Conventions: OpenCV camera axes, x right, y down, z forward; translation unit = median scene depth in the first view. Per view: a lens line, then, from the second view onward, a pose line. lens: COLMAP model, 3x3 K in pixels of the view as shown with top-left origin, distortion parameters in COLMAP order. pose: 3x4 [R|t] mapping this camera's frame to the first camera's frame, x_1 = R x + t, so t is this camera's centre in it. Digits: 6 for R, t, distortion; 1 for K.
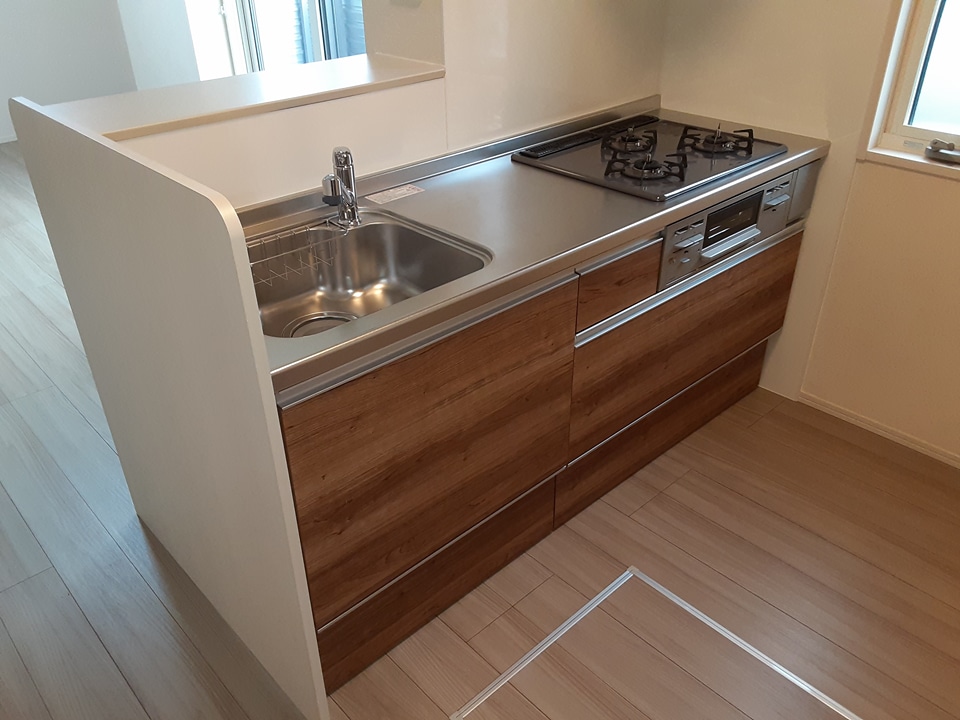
lens RADIAL K [[767.1, 0, 462.8], [0, 767.1, 365.0], [0, 0, 1]] dist [0.087946, -0.102726]
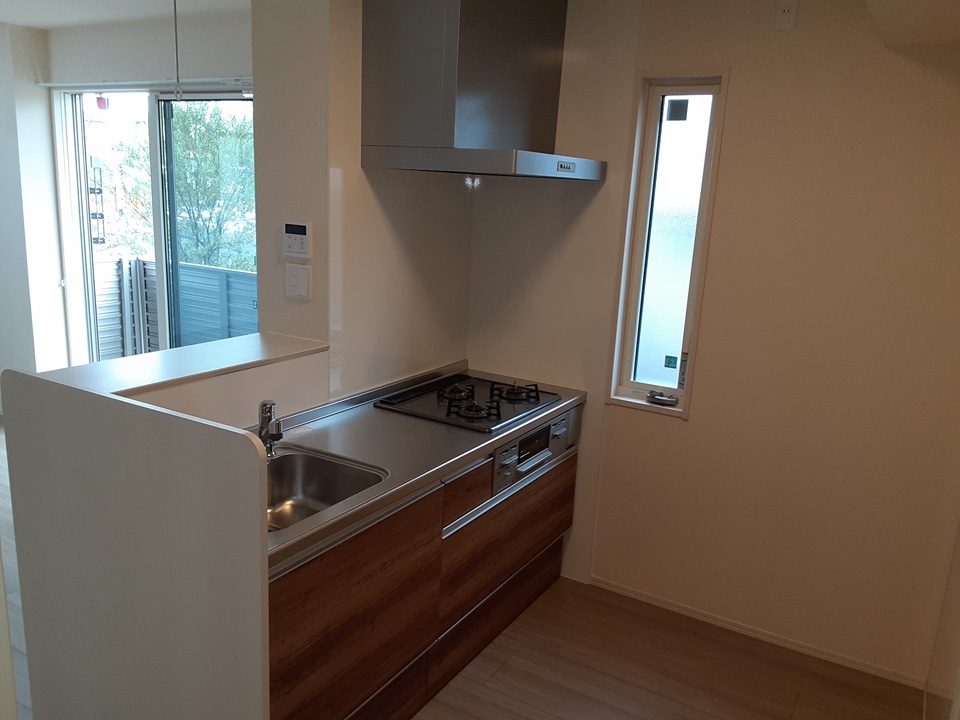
lens RADIAL K [[767.1, 0, 460.2], [0, 767.1, 366.7], [0, 0, 1]] dist [0.087946, -0.102726]
pose [[0.959560, -0.003631, 0.281481, -0.188851], [0.089287, 0.952212, -0.292095, 0.080651], [-0.266969, 0.305415, 0.914029, -0.314594]]
